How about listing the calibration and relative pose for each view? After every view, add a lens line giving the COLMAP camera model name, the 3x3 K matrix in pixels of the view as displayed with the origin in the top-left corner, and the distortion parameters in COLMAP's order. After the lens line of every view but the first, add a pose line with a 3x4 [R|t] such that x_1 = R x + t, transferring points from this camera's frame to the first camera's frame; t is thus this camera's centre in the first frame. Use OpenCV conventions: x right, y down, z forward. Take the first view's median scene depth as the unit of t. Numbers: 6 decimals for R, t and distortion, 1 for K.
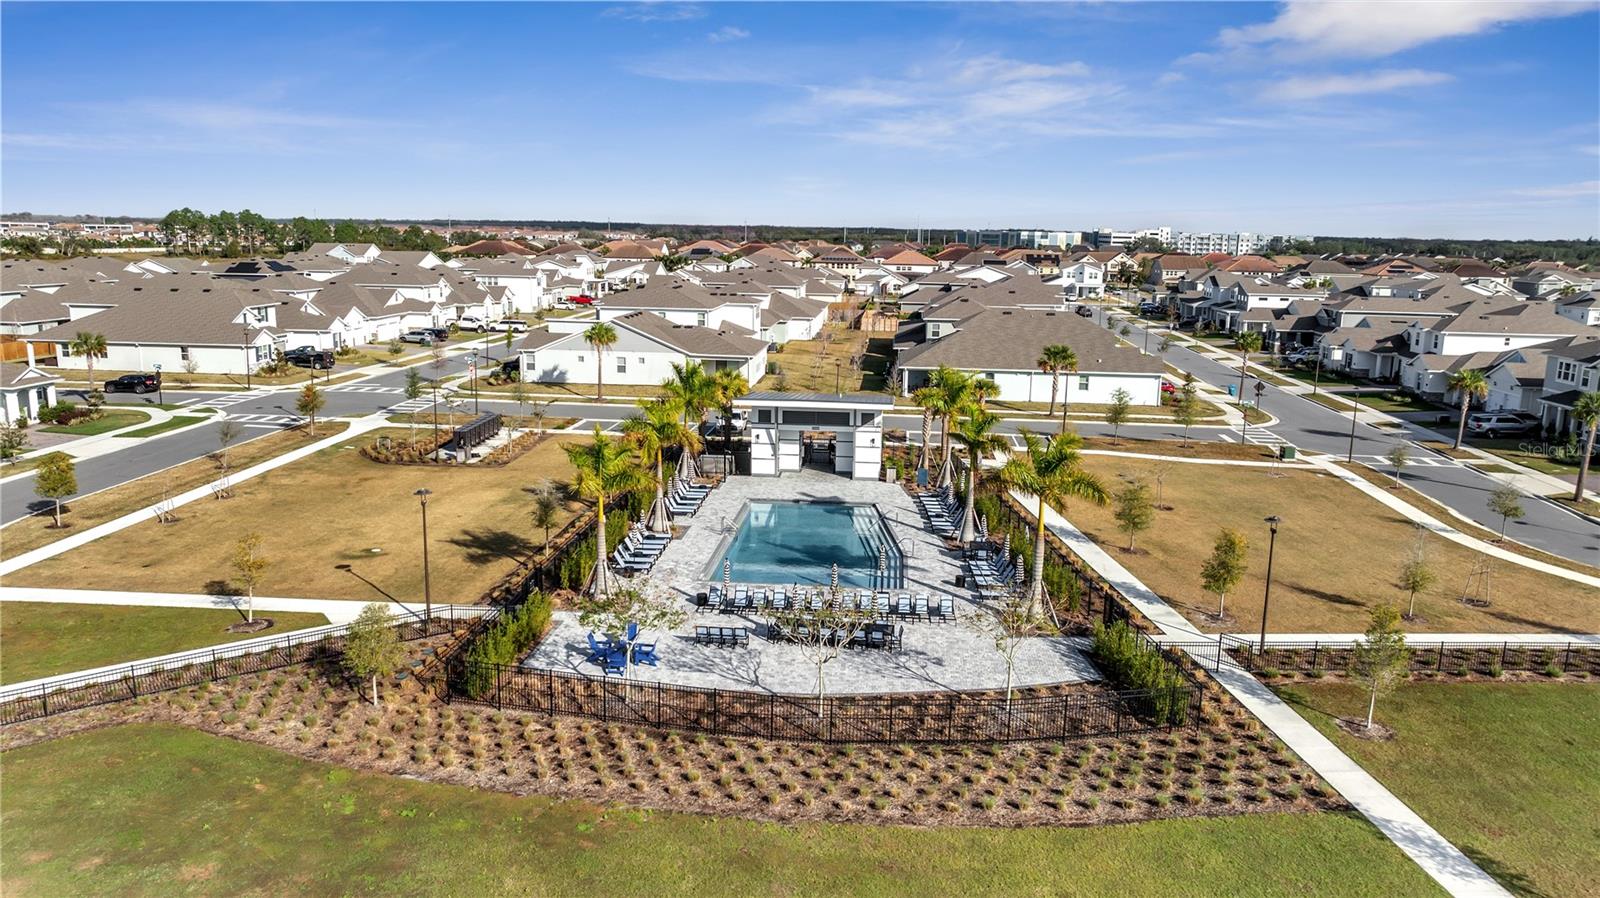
lens RADIAL K [[1120.9, 0, 800.0], [0, 1120.9, 449.0], [0, 0, 1]] dist [0.002053, -0.051888]
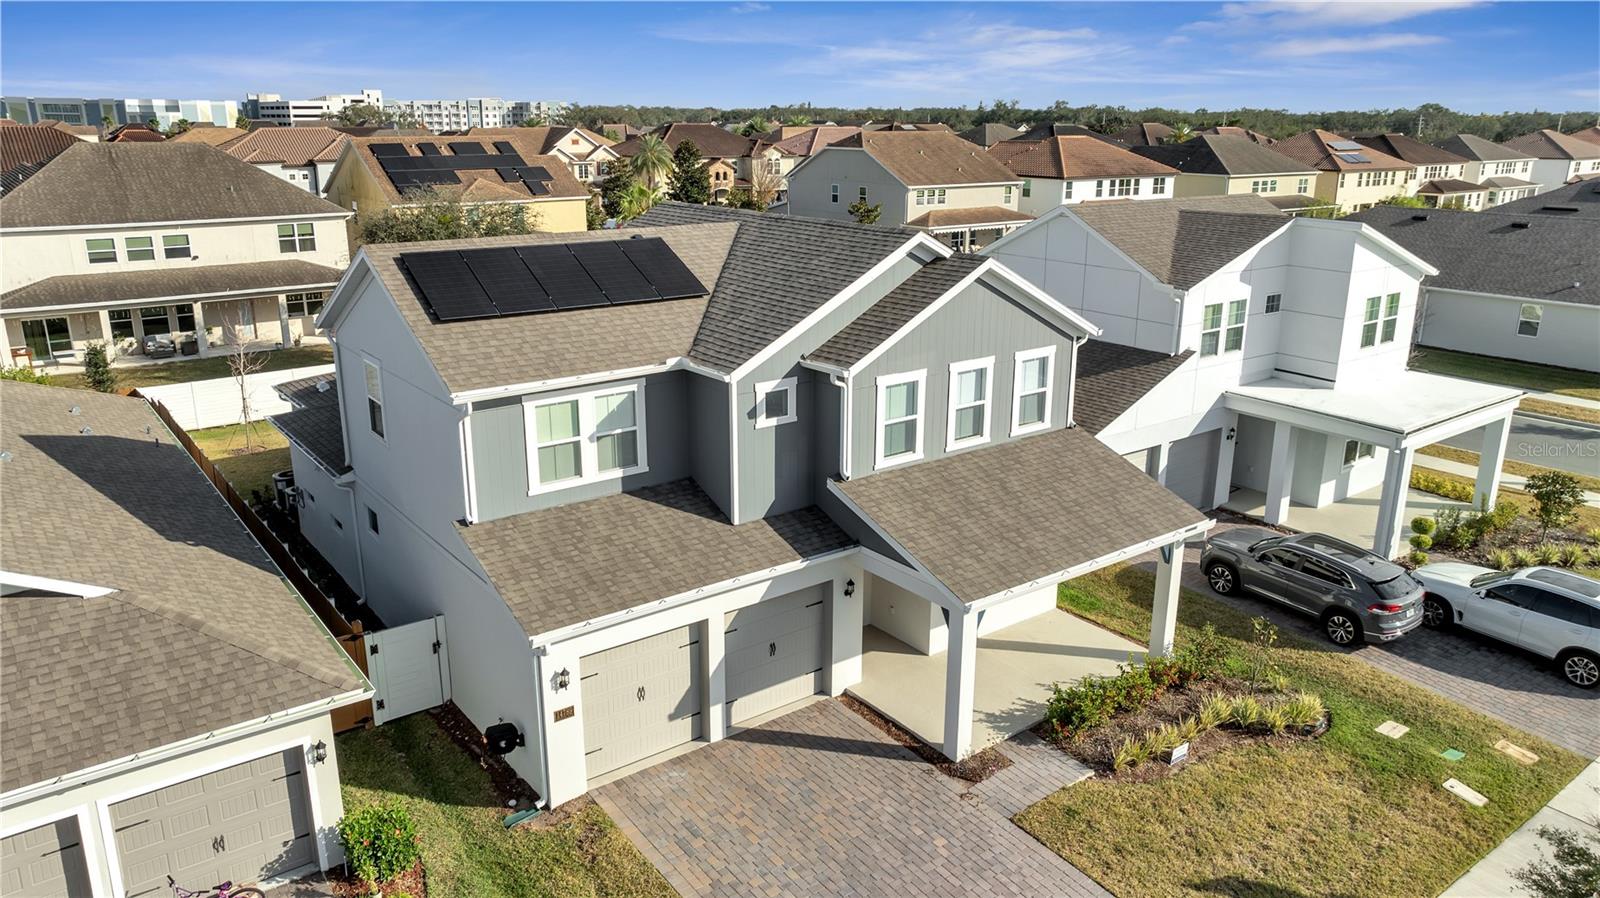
lens RADIAL K [[1127.0, 0, 805.9], [0, 1127.0, 448.4], [0, 0, 1]] dist [-0.031218, 0.023372]
pose [[0.735154, -0.206958, 0.645536, 0.259926], [0.139032, 0.978046, 0.155226, -0.319740], [-0.663490, -0.024364, 0.747788, 1.807891]]
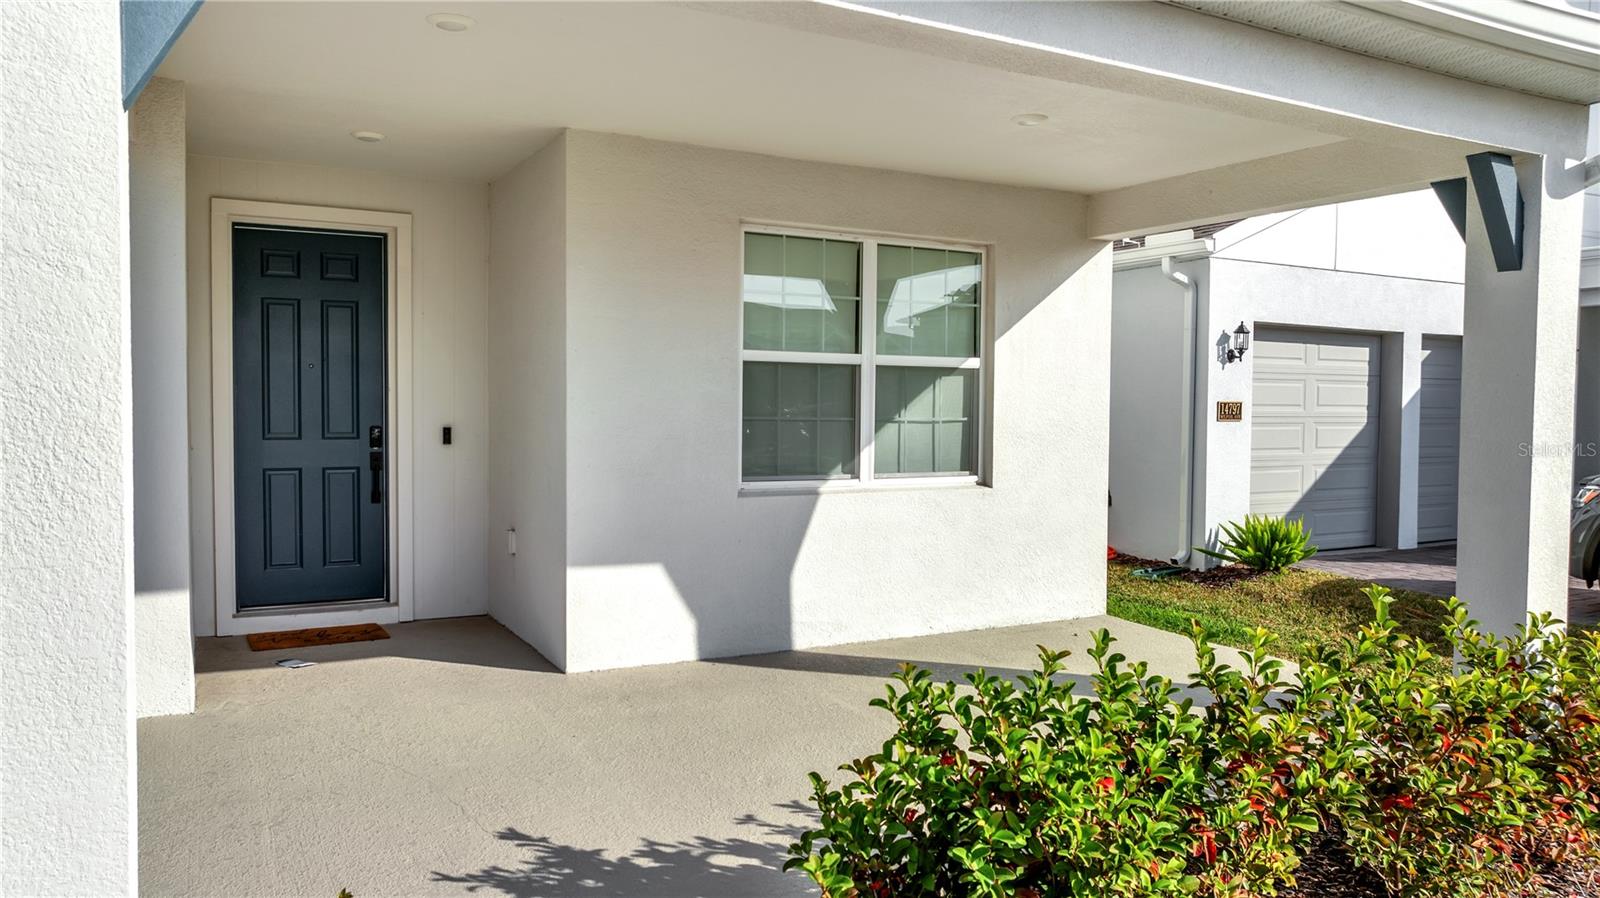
lens RADIAL K [[1127.0, 0, 805.9], [0, 1127.0, 448.4], [0, 0, 1]] dist [-0.031218, 0.023372]
pose [[0.832526, -0.032597, 0.553027, 0.357178], [0.114849, 0.986735, -0.114733, -0.264508], [-0.541951, 0.159033, 0.825226, 1.875754]]
